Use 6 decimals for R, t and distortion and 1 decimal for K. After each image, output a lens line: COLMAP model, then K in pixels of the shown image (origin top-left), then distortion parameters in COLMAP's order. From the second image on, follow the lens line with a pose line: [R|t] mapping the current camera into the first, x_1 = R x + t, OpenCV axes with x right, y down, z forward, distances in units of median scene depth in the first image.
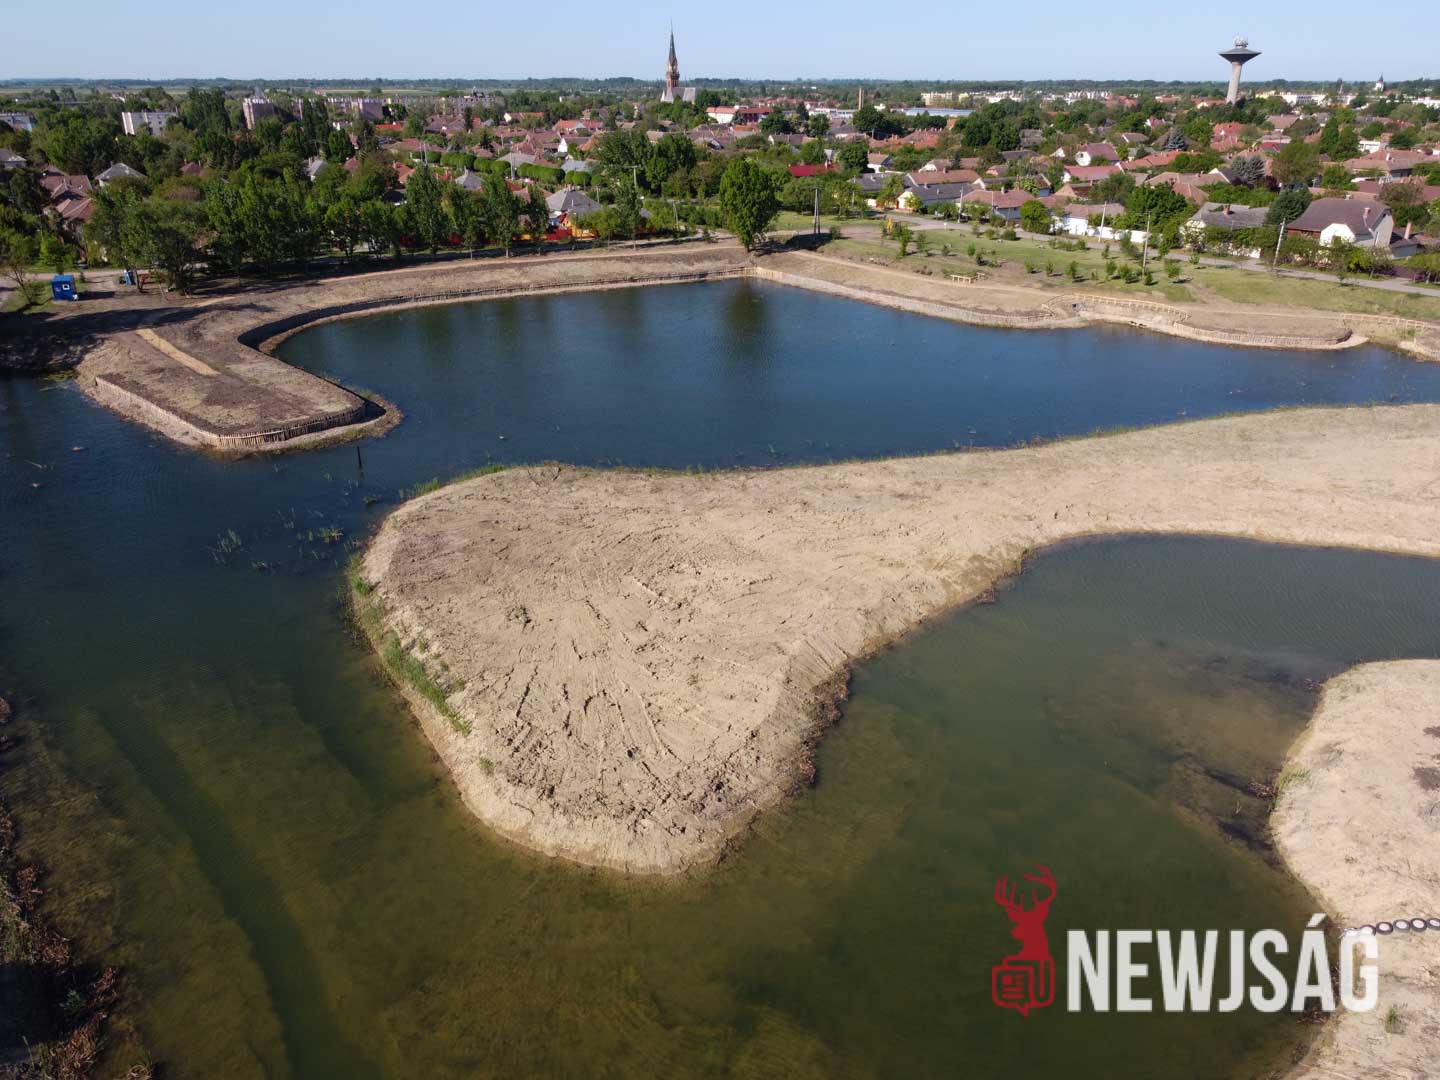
lens RADIAL K [[1089.4, 0, 717.2], [0, 1089.4, 544.1], [0, 0, 1]] dist [0.003059, -0.009853]
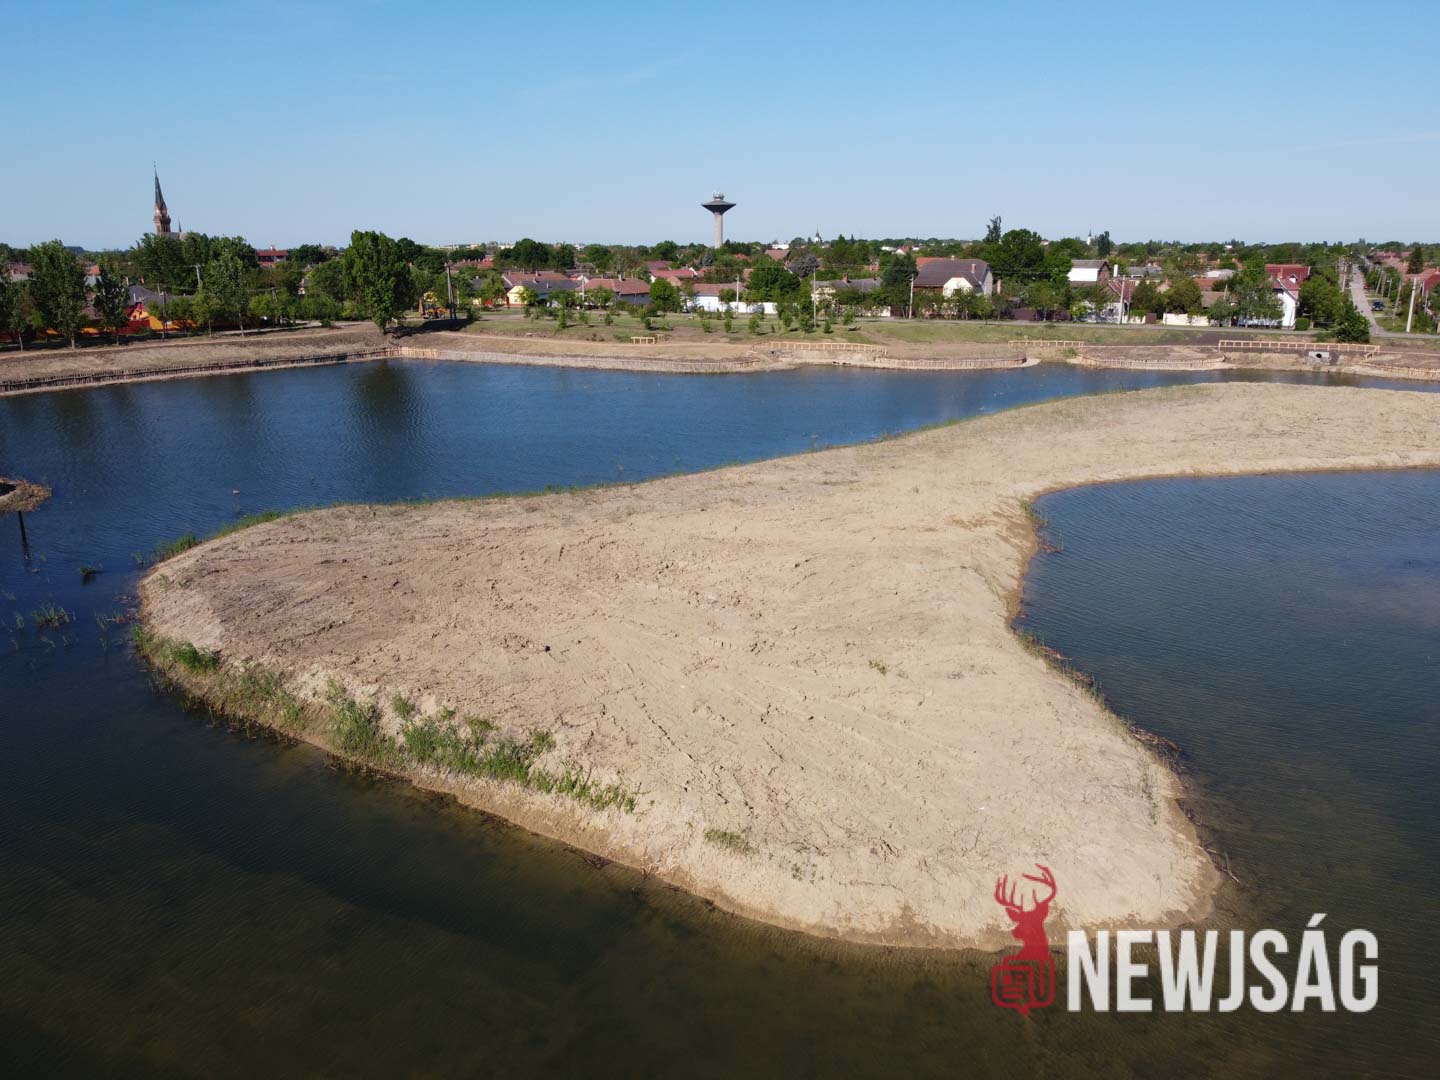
lens RADIAL K [[1089.4, 0, 717.2], [0, 1089.4, 544.1], [0, 0, 1]] dist [0.003059, -0.009853]
pose [[0.901784, -0.117908, 0.415792, -0.140290], [0.175355, 0.979139, -0.102656, 0.039122], [-0.395014, 0.165484, 0.903648, 0.169074]]
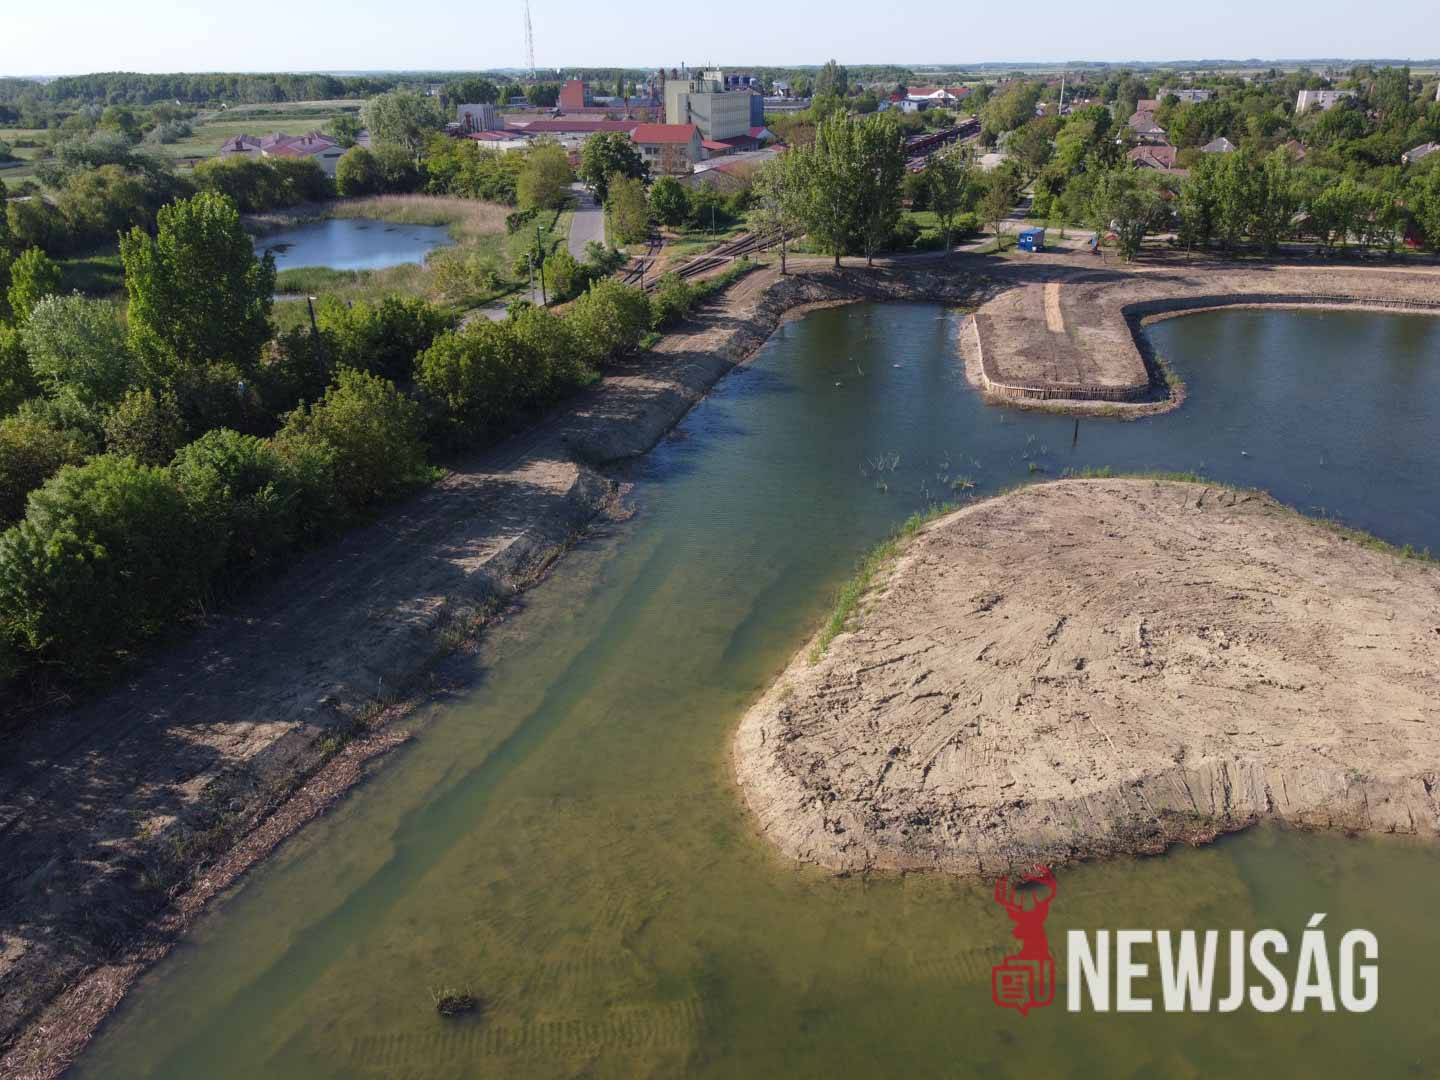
lens RADIAL K [[1089.4, 0, 717.2], [0, 1089.4, 544.1], [0, 0, 1]] dist [0.003059, -0.009853]
pose [[0.557590, 0.326902, -0.763039, 0.169468], [-0.315223, 0.933726, 0.169679, -0.029489], [0.767937, 0.145917, 0.623683, 0.091662]]
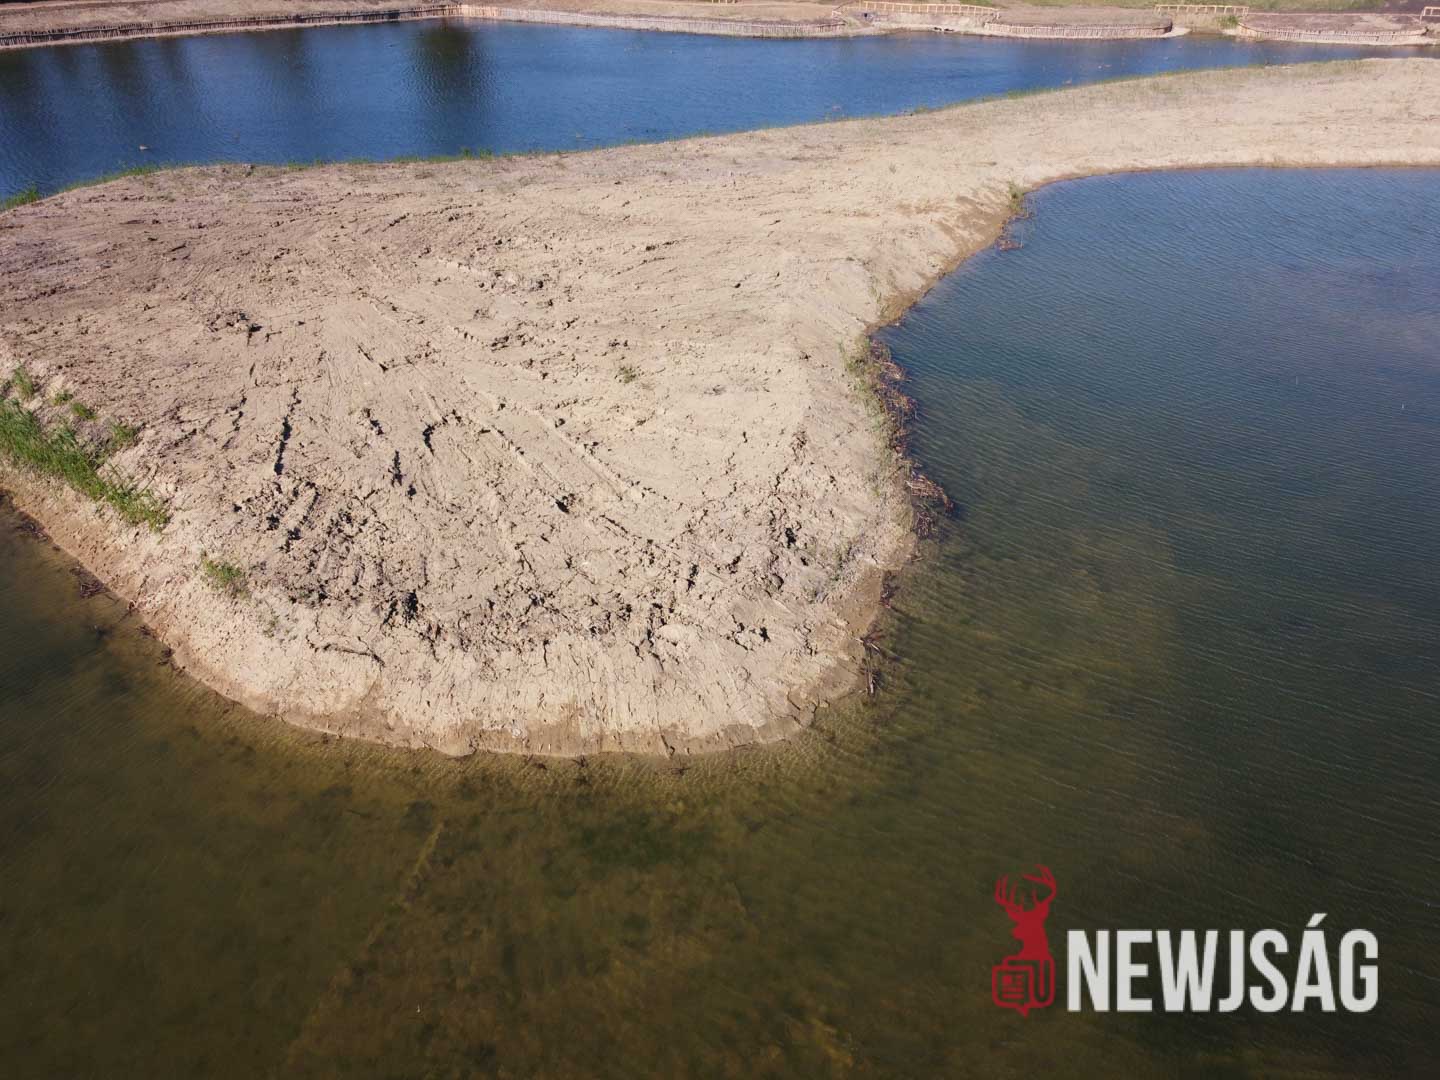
lens RADIAL K [[1089.4, 0, 717.2], [0, 1089.4, 544.1], [0, 0, 1]] dist [0.003059, -0.009853]
pose [[0.957992, -0.147426, 0.246002, -0.045136], [0.116693, 0.983920, 0.135220, 0.052863], [-0.261982, -0.100833, 0.959791, 0.188802]]
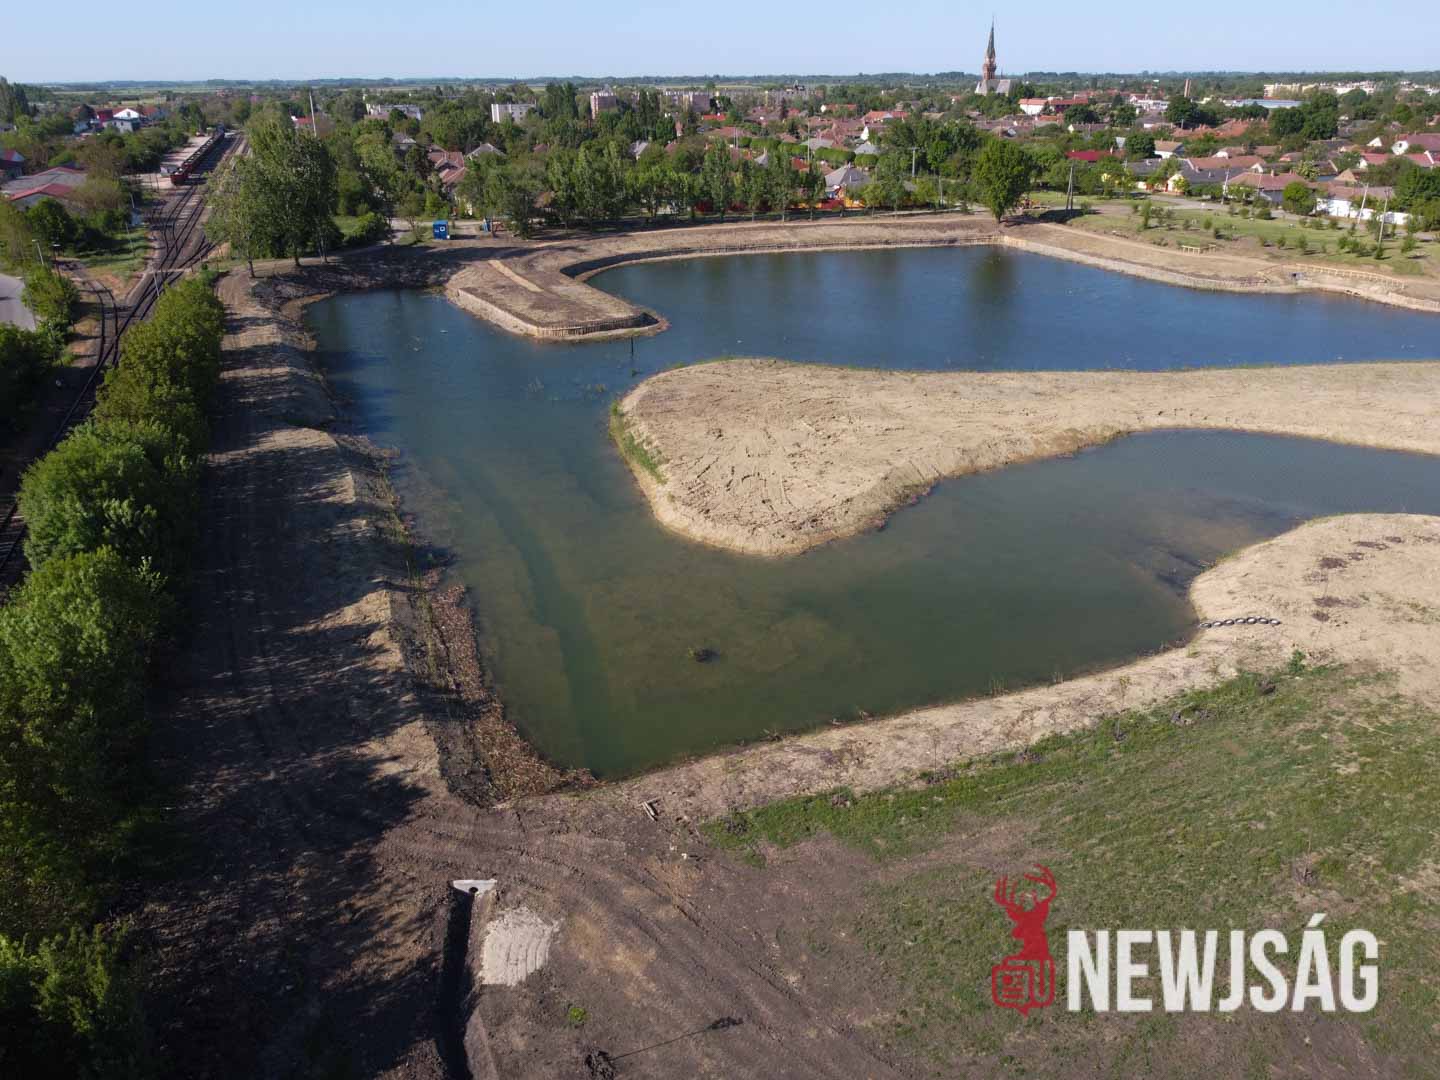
lens RADIAL K [[1089.4, 0, 717.2], [0, 1089.4, 544.1], [0, 0, 1]] dist [0.003059, -0.009853]
pose [[0.961242, 0.100810, -0.256613, 0.086335], [-0.099945, 0.994857, 0.016447, 0.079761], [0.256951, 0.009837, 0.966374, -0.163525]]
